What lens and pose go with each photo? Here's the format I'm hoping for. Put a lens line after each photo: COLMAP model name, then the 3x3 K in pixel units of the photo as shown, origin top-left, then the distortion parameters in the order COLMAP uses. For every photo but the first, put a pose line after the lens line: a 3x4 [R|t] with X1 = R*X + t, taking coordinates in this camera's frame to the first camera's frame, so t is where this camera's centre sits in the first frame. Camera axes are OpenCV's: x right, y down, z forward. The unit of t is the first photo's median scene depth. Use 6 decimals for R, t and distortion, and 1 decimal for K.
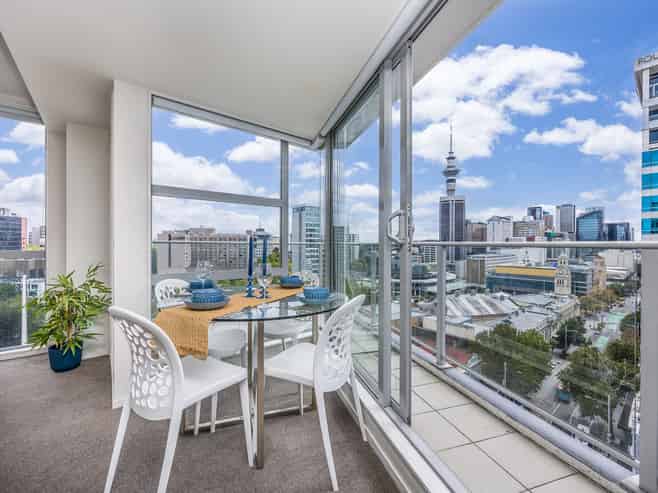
lens RADIAL K [[284.1, 0, 326.8], [0, 284.1, 244.5], [0, 0, 1]] dist [0.000915, 0.000321]
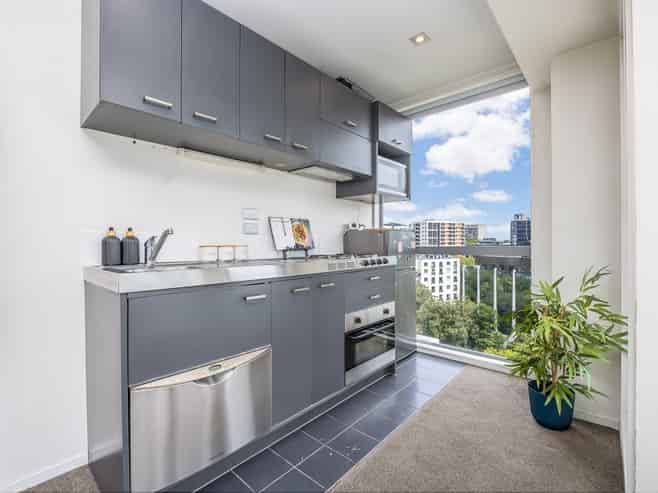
lens RADIAL K [[305.9, 0, 329.0], [0, 305.9, 246.5], [0, 0, 1]] dist [-0.013030, -0.000130]
pose [[0.154320, 0.003692, -0.988014, -0.308956], [0.009298, 0.999943, 0.005188, 0.013521], [0.987977, -0.009987, 0.154277, 0.396620]]
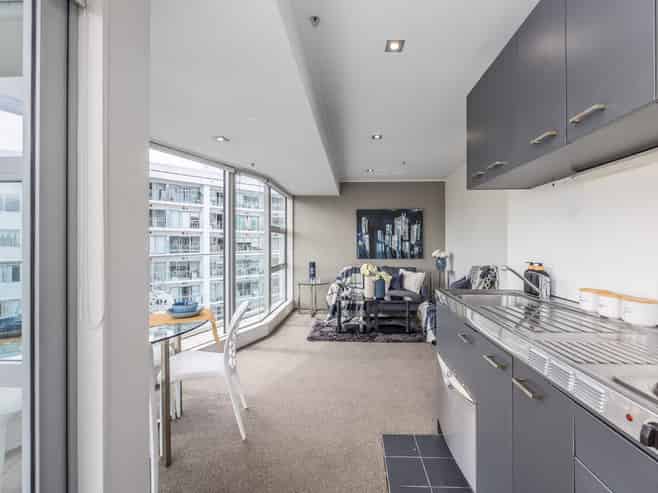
lens RADIAL K [[284.1, 0, 326.8], [0, 284.1, 244.5], [0, 0, 1]] dist [0.000915, 0.000321]
pose [[-0.716607, 0.002386, 0.697473, -1.160252], [-0.002633, 0.999978, -0.006127, -0.070841], [-0.697472, -0.006227, -0.716585, 0.972838]]
